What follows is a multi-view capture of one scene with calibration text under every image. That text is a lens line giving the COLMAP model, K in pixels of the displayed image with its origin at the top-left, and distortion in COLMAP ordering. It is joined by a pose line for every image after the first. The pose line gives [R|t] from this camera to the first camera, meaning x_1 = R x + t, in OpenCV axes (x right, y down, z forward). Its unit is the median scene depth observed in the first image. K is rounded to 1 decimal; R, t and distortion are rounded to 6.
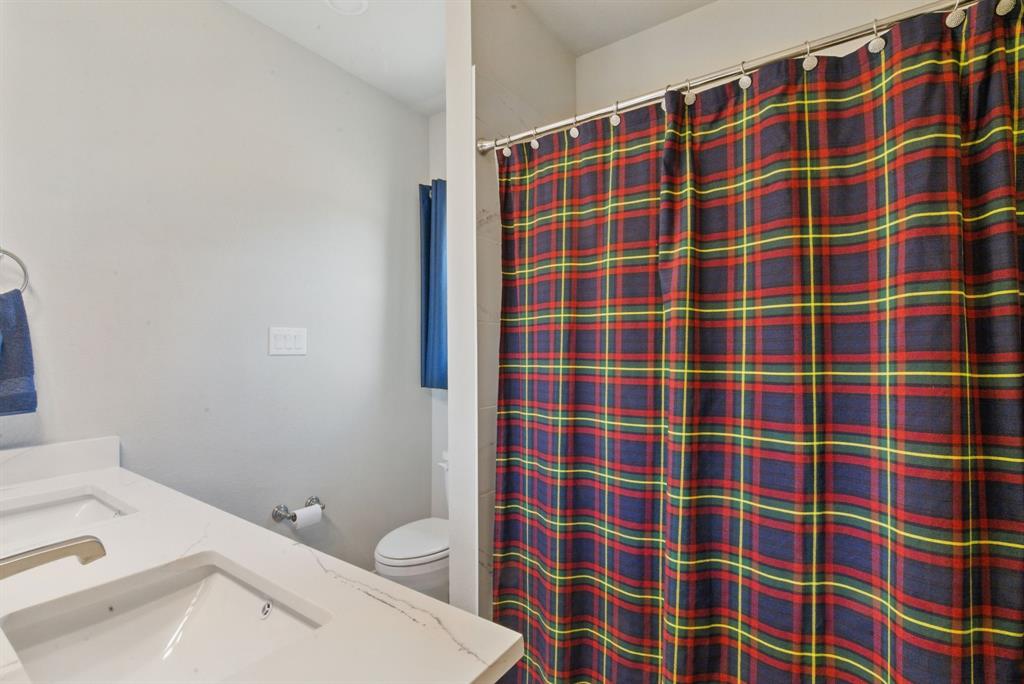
lens RADIAL K [[470.9, 0, 507.6], [0, 470.9, 344.1], [0, 0, 1]] dist [0.001488, -0.000477]
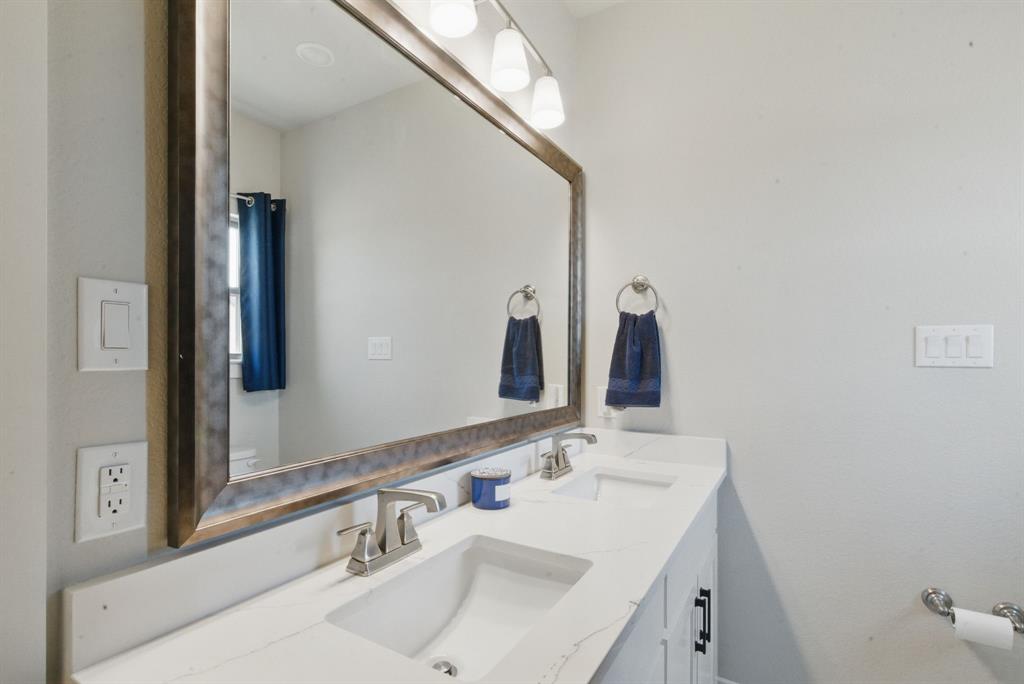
lens RADIAL K [[470.9, 0, 507.6], [0, 470.9, 344.1], [0, 0, 1]] dist [0.001488, -0.000477]
pose [[0.068096, -0.022769, -0.997419, 0.208574], [0.009825, 0.999706, -0.022150, -0.000750], [0.997630, -0.008291, 0.068299, 0.448351]]
